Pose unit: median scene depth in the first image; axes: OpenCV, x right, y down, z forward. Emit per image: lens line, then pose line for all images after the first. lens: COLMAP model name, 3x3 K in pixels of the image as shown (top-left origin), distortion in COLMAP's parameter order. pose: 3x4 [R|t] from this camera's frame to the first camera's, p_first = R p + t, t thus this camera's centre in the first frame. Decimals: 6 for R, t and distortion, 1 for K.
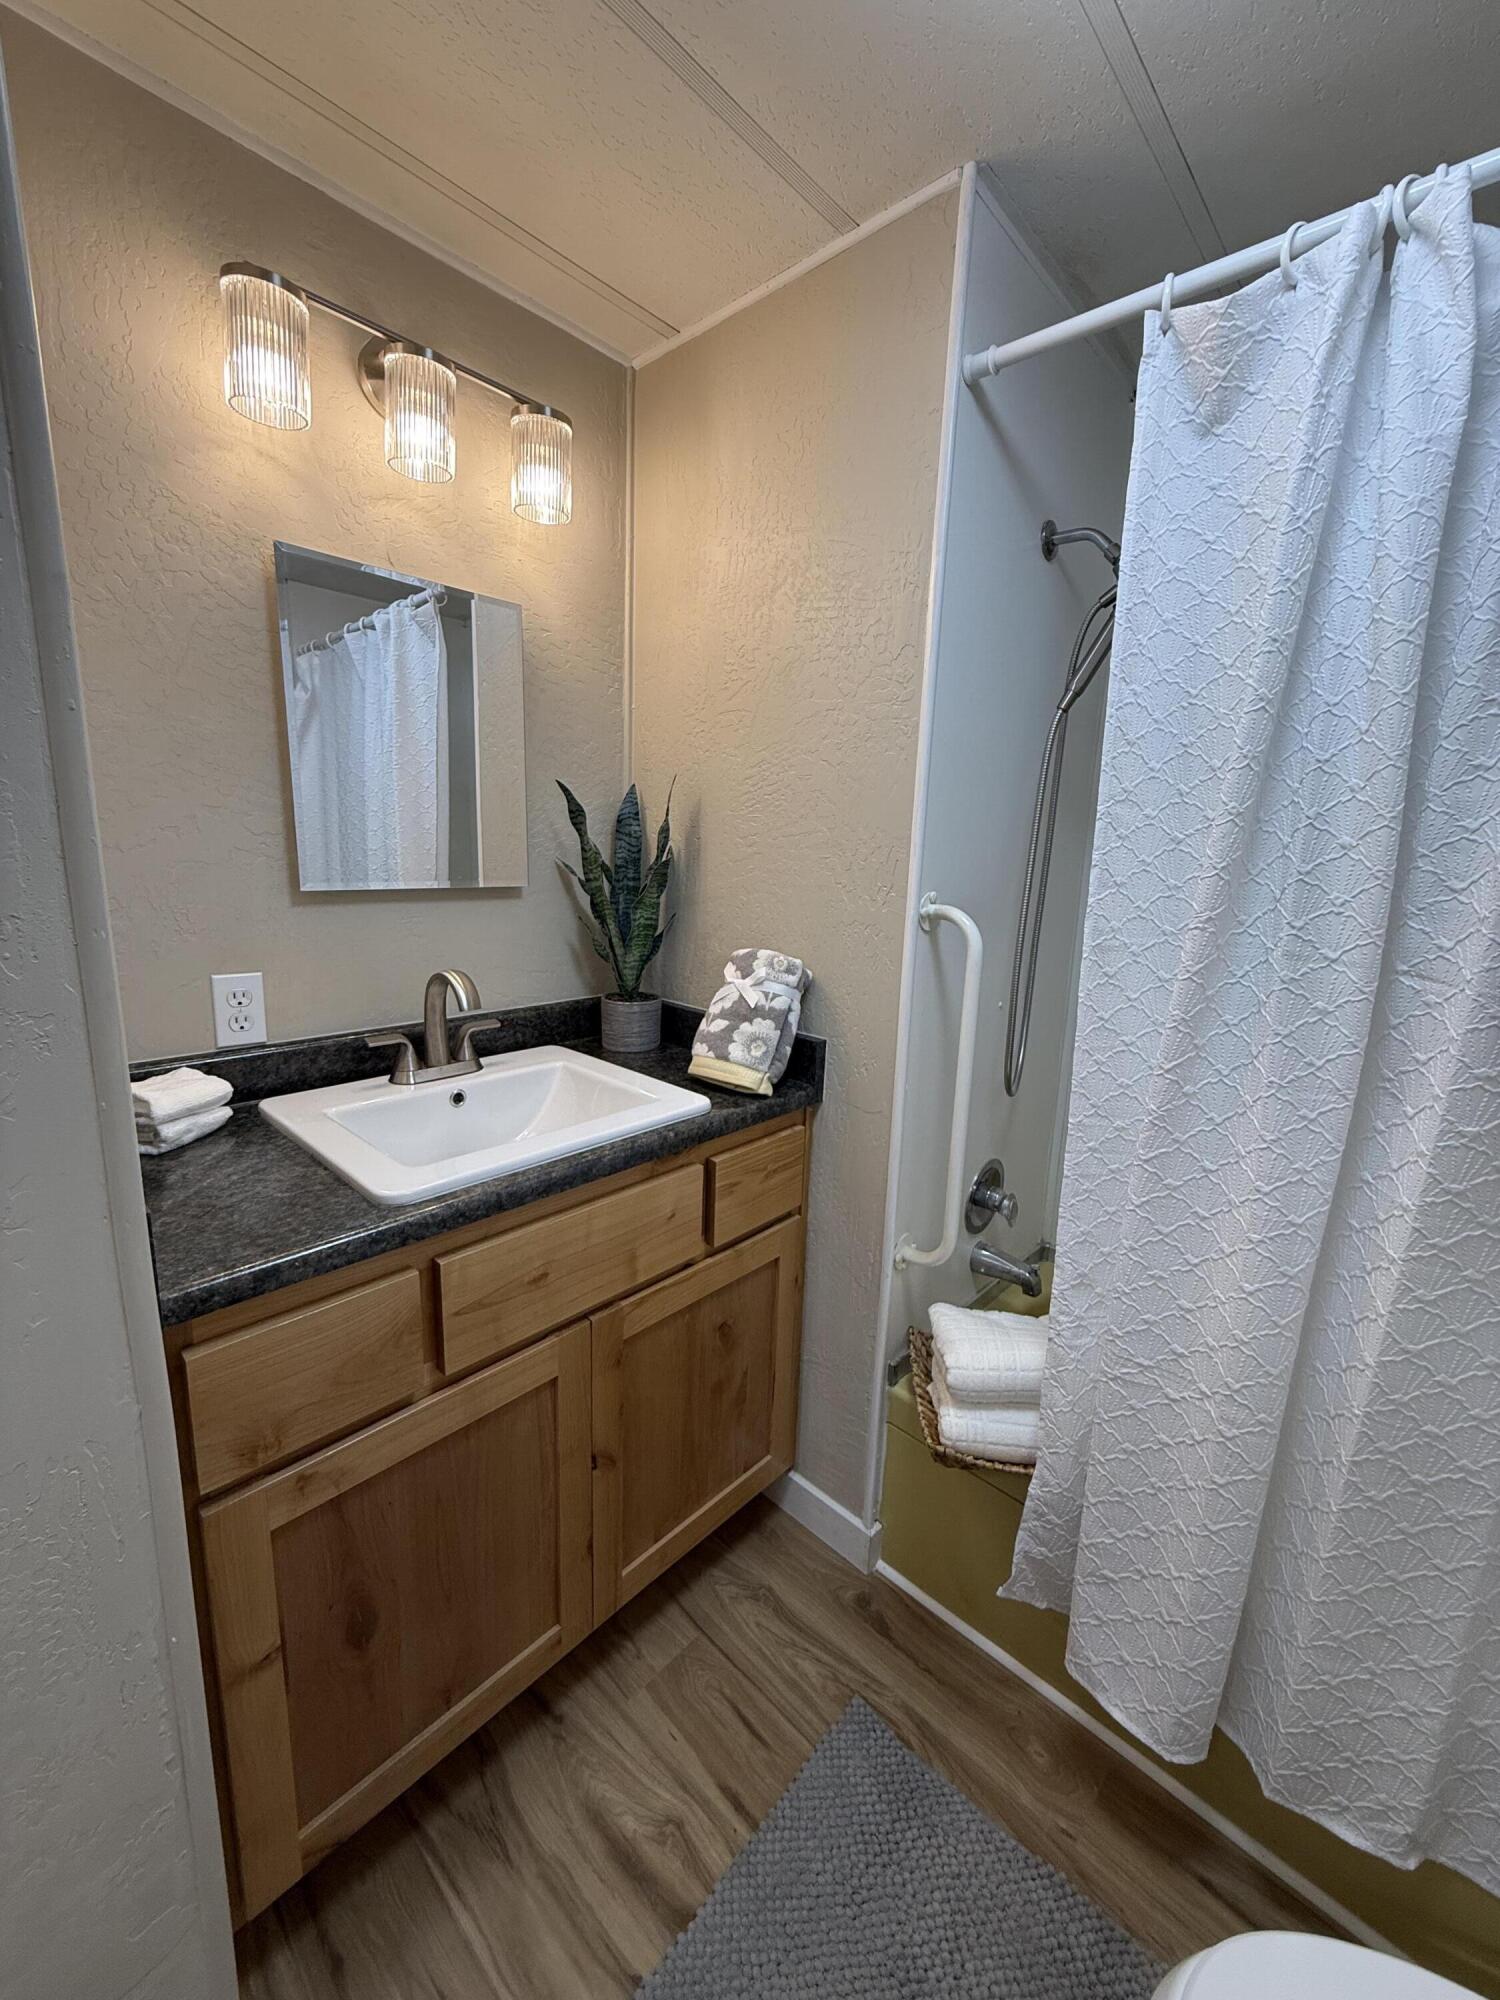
lens RADIAL K [[797.9, 0, 745.0], [0, 797.9, 994.8], [0, 0, 1]] dist [-0.000858, 0.000248]
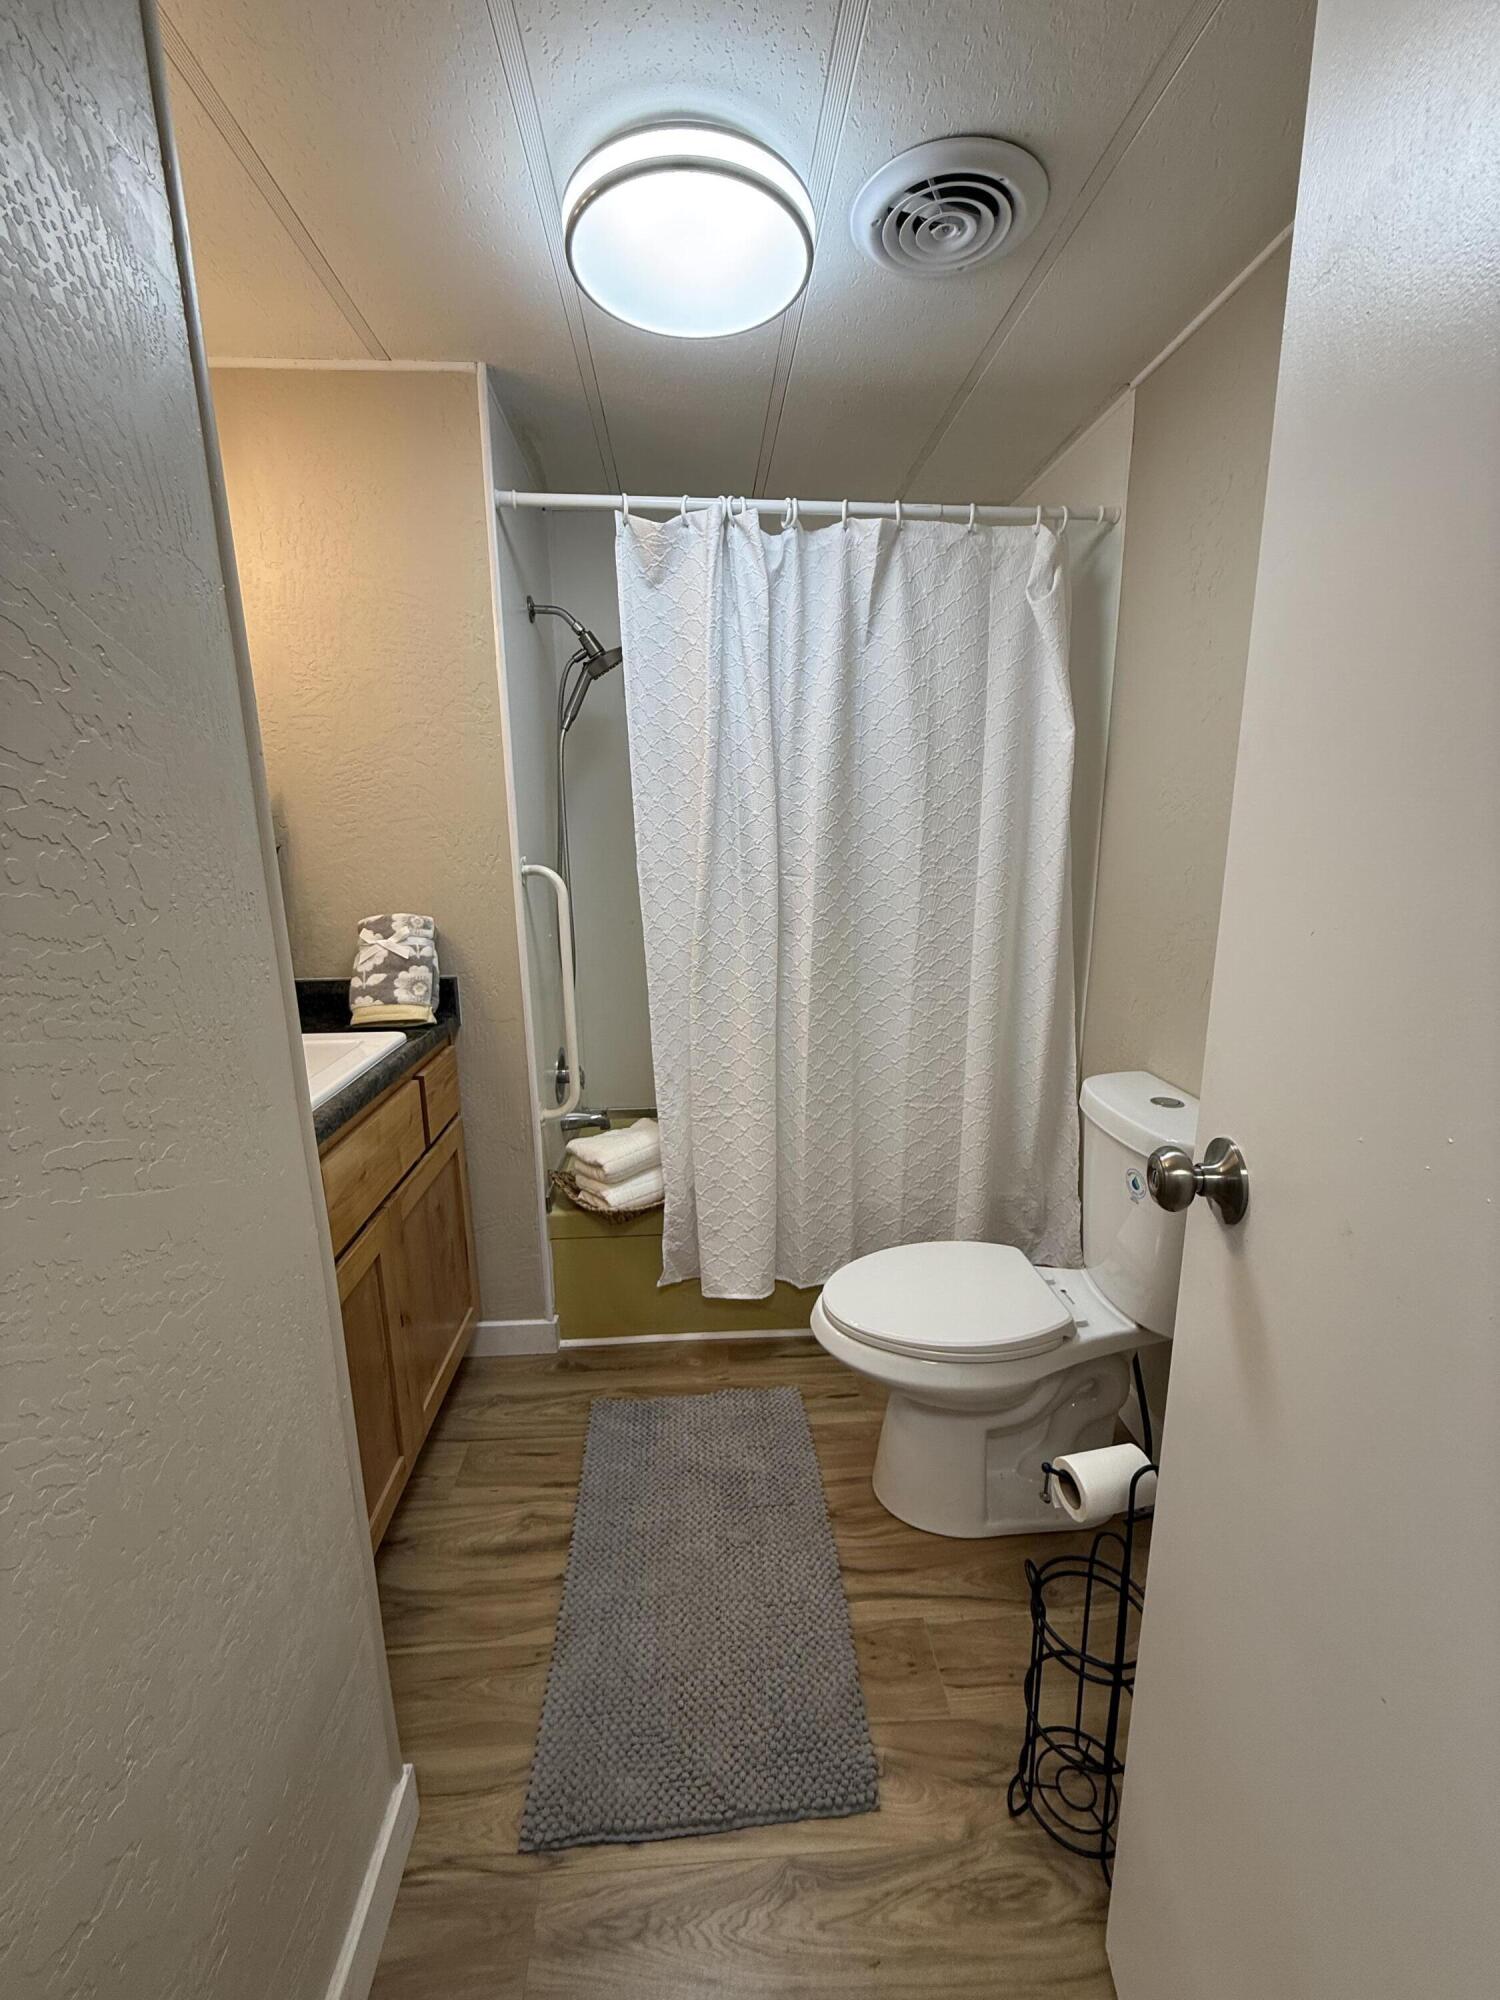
lens RADIAL K [[797.9, 0, 745.0], [0, 797.9, 994.8], [0, 0, 1]] dist [-0.000858, 0.000248]
pose [[0.686260, -0.187707, 0.702719, -0.523797], [0.170947, 0.980688, 0.095014, 0.044009], [-0.706983, 0.054923, 0.705095, -0.265870]]
